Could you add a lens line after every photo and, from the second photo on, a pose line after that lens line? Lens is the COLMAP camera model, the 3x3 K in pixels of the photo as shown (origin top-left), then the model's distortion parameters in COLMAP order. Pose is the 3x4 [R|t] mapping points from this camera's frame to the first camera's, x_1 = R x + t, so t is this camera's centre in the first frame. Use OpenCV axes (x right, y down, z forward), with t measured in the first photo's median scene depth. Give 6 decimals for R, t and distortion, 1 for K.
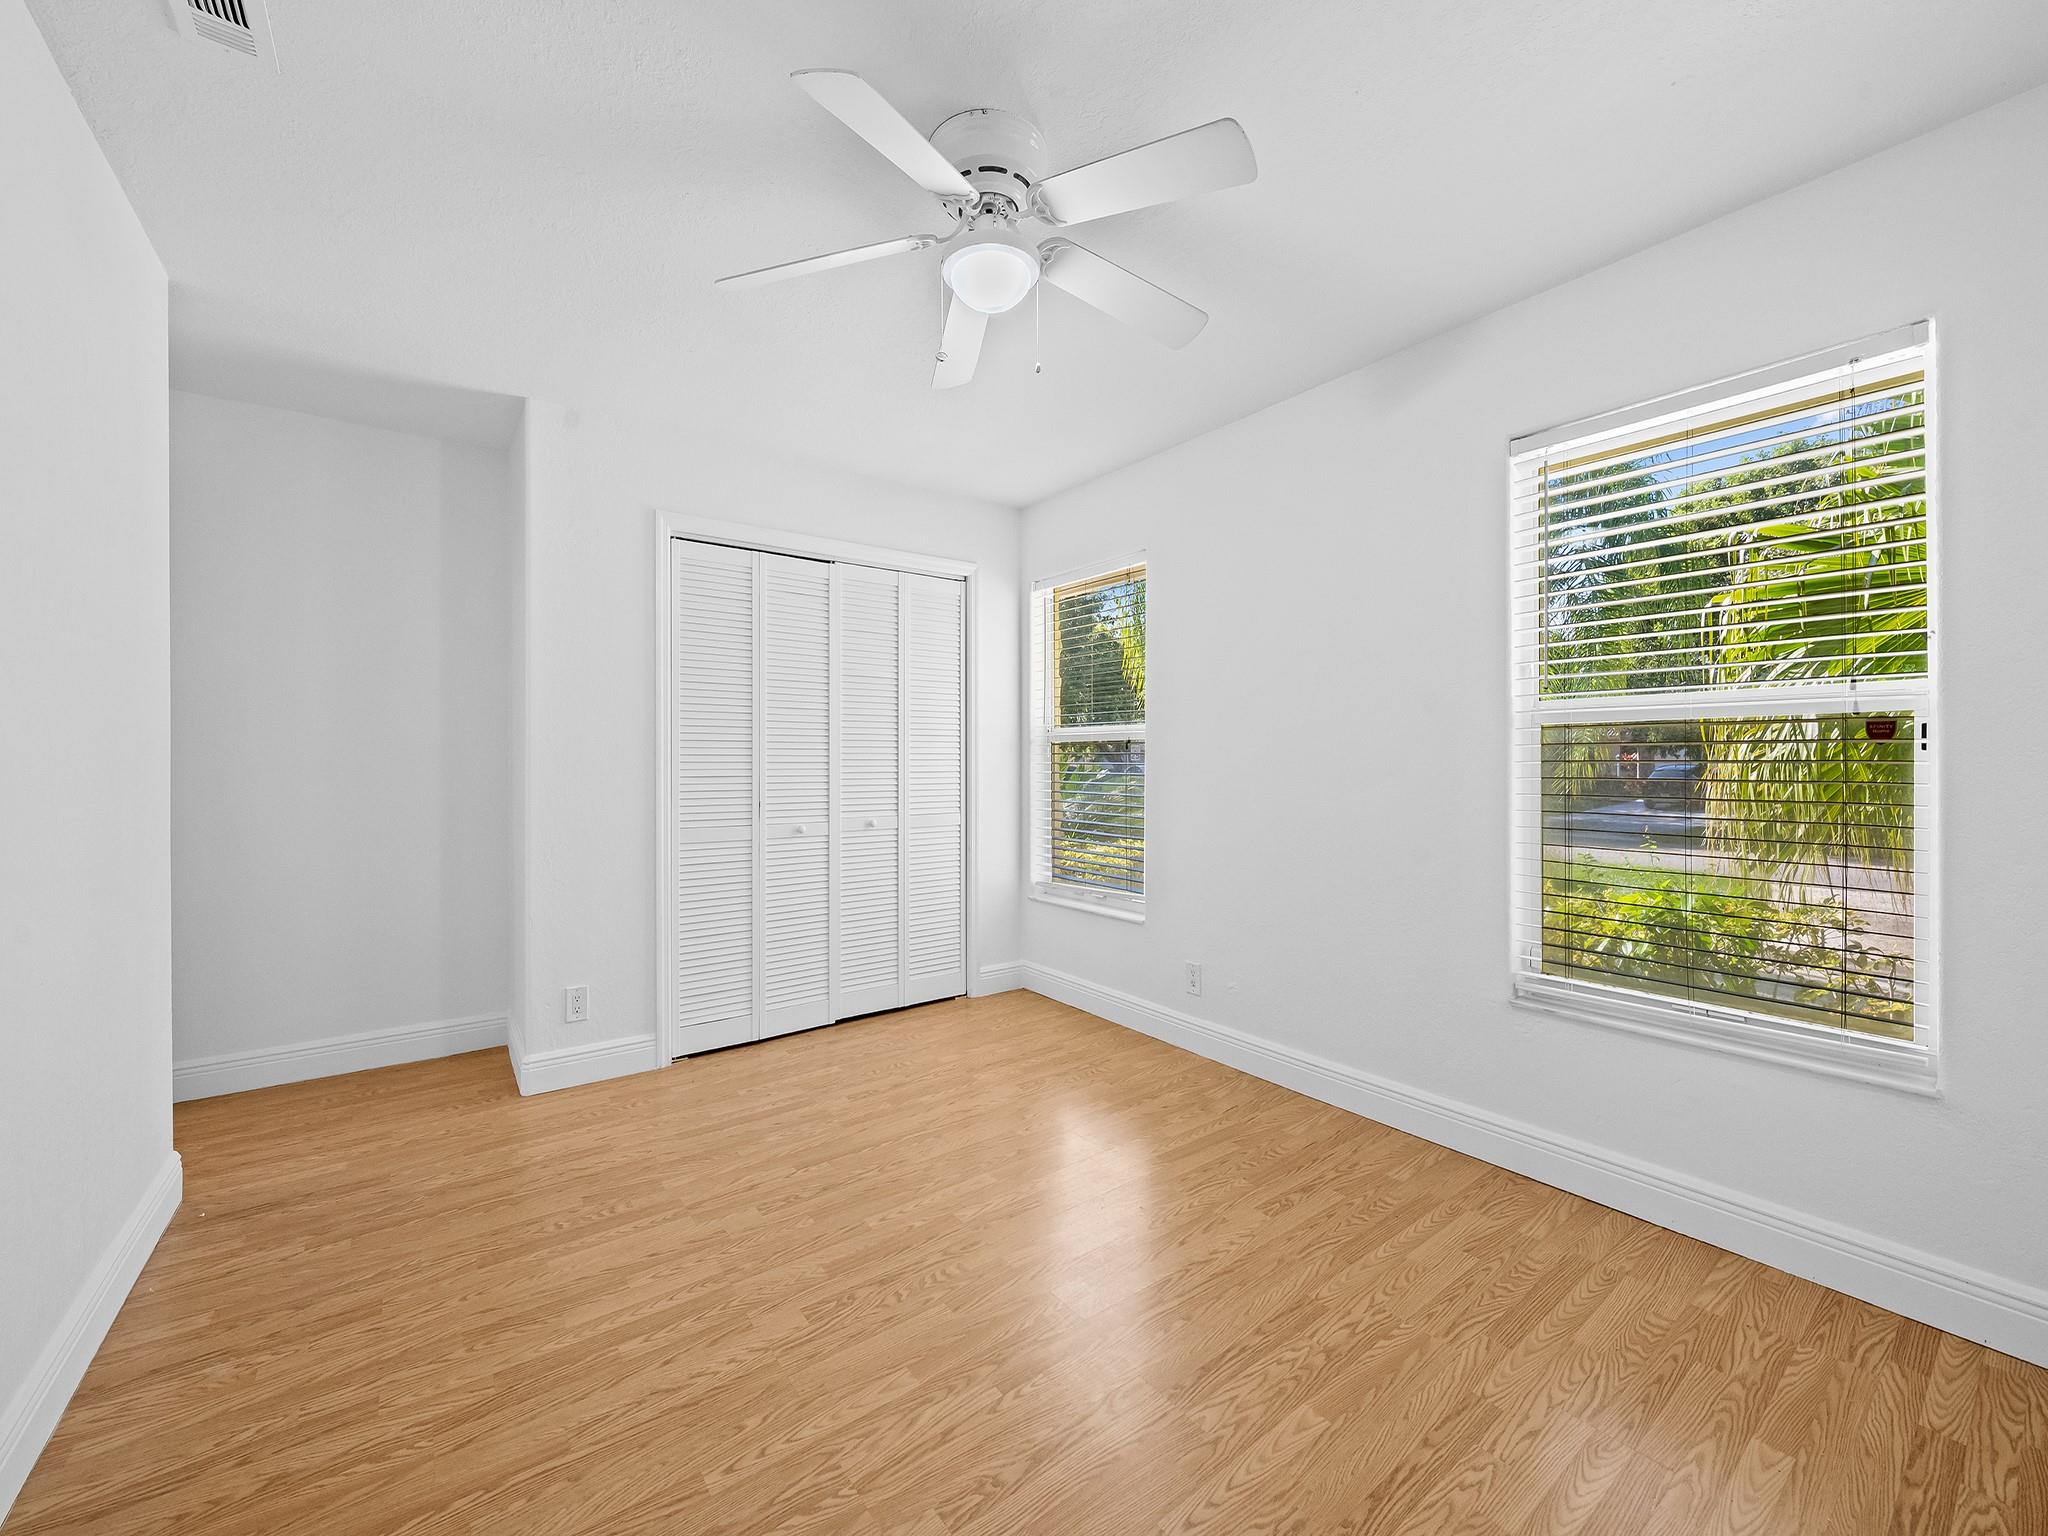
lens RADIAL K [[812.1, 0, 1043.3], [0, 812.1, 765.3], [0, 0, 1]] dist [0.005992, -0.001770]
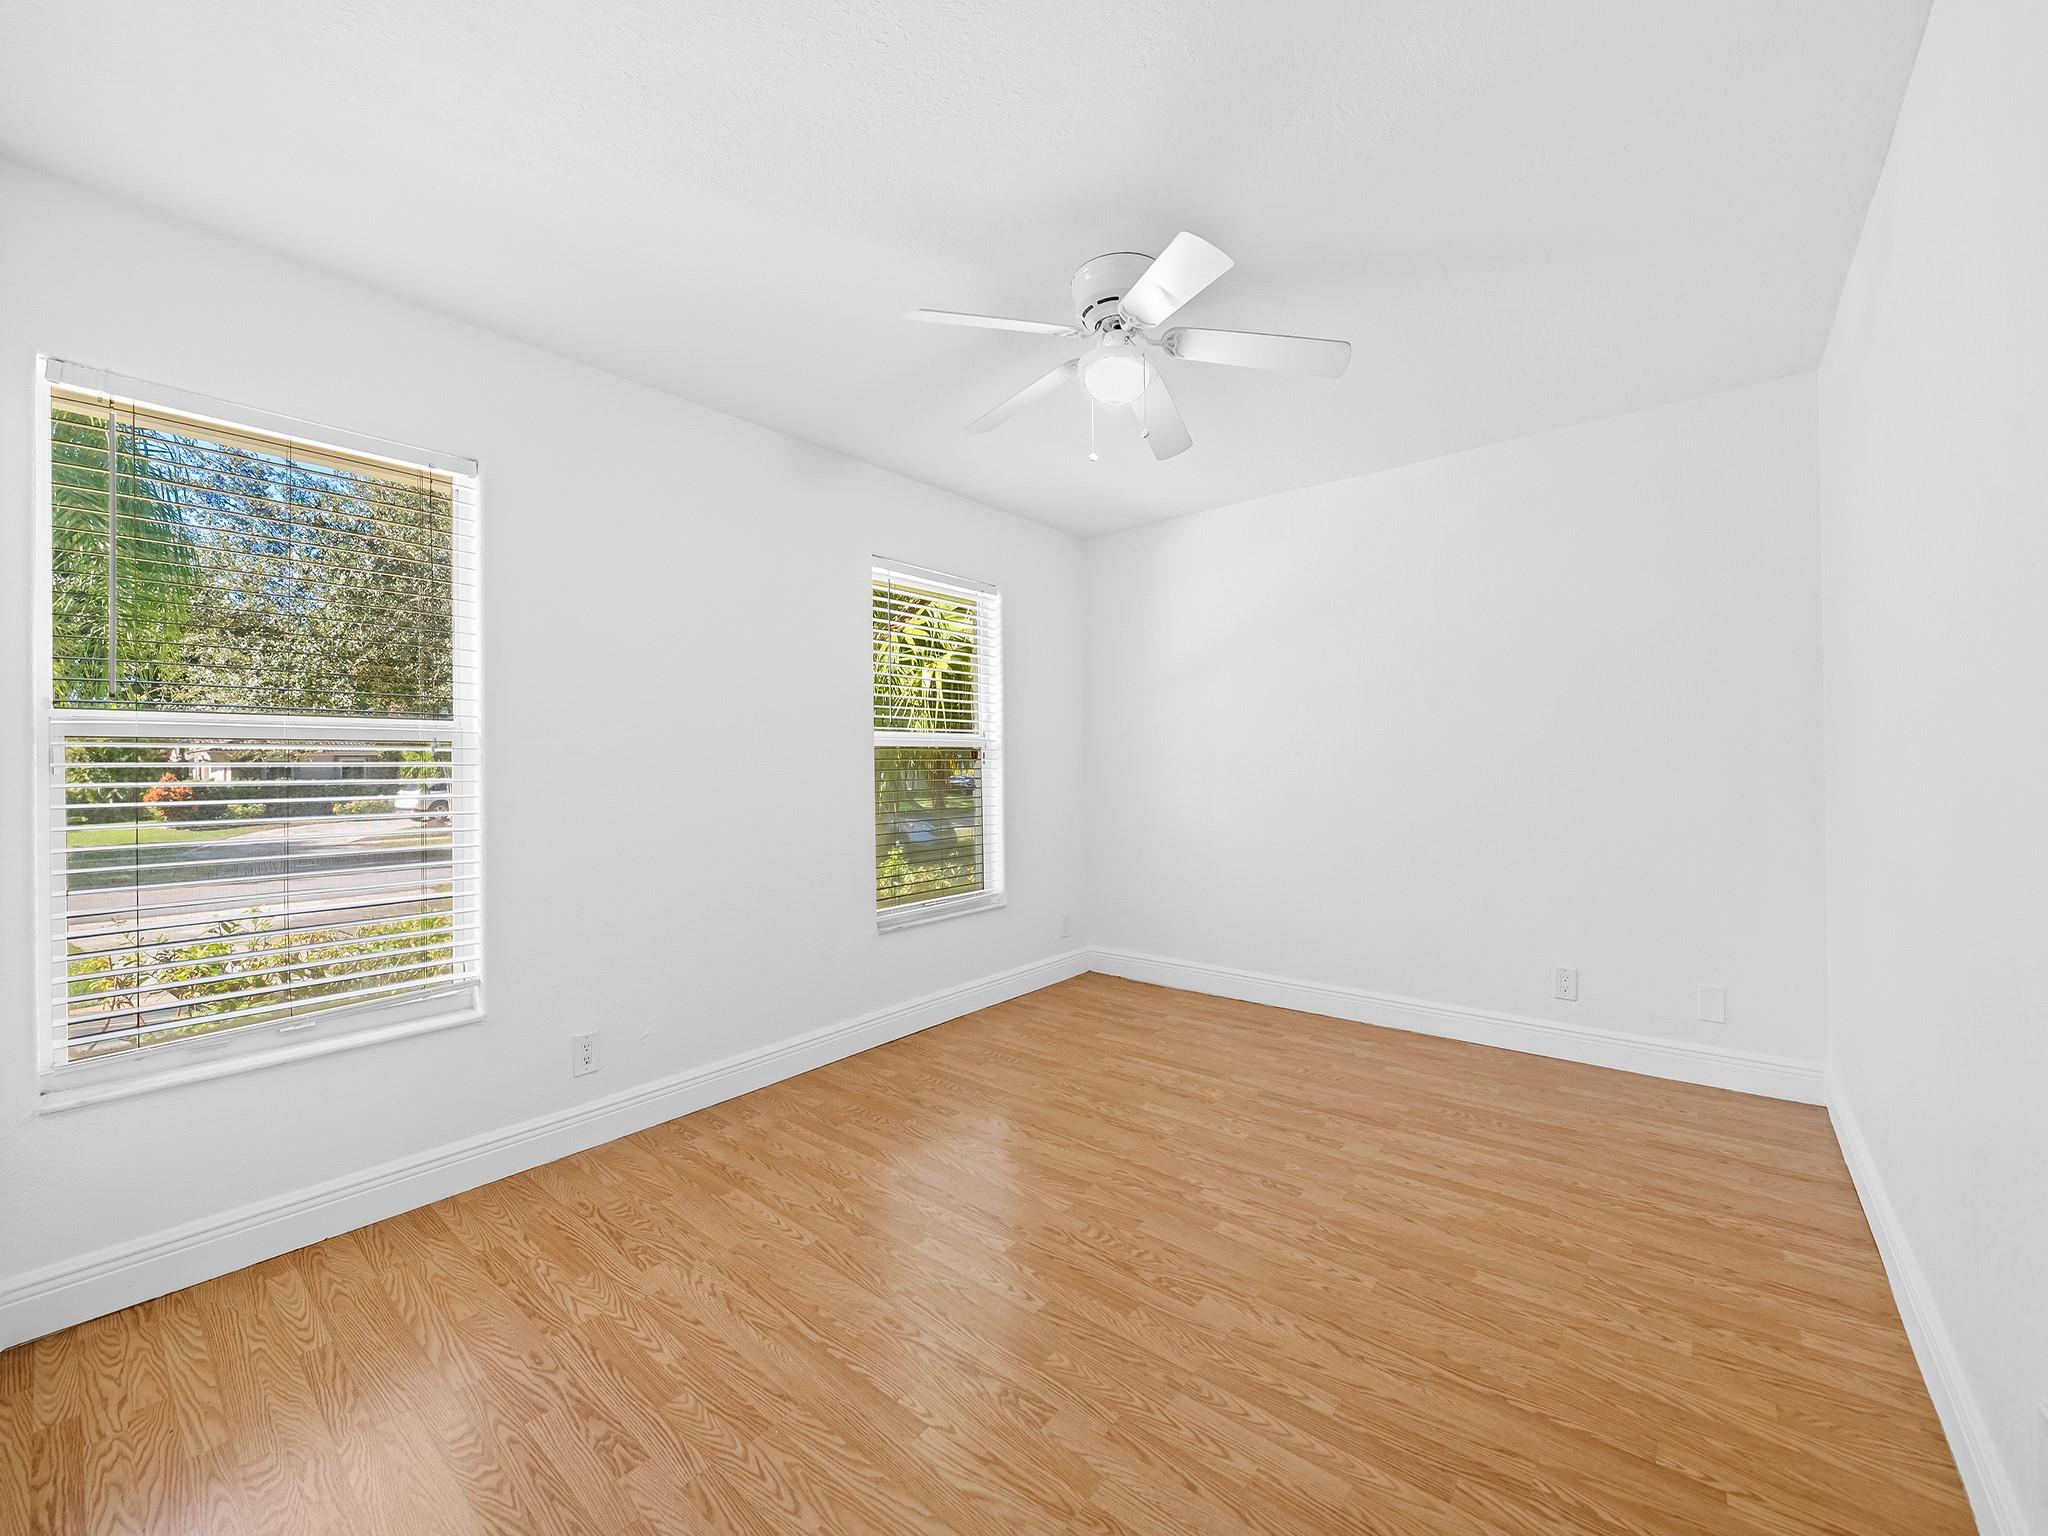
lens RADIAL K [[812.1, 0, 1015.3], [0, 812.1, 770.4], [0, 0, 1]] dist [0.005992, -0.001770]
pose [[-0.213488, 0.005252, 0.976932, -1.122840], [0.021514, 0.999768, -0.000673, 0.002742], [-0.976709, 0.020874, -0.213552, 1.286030]]
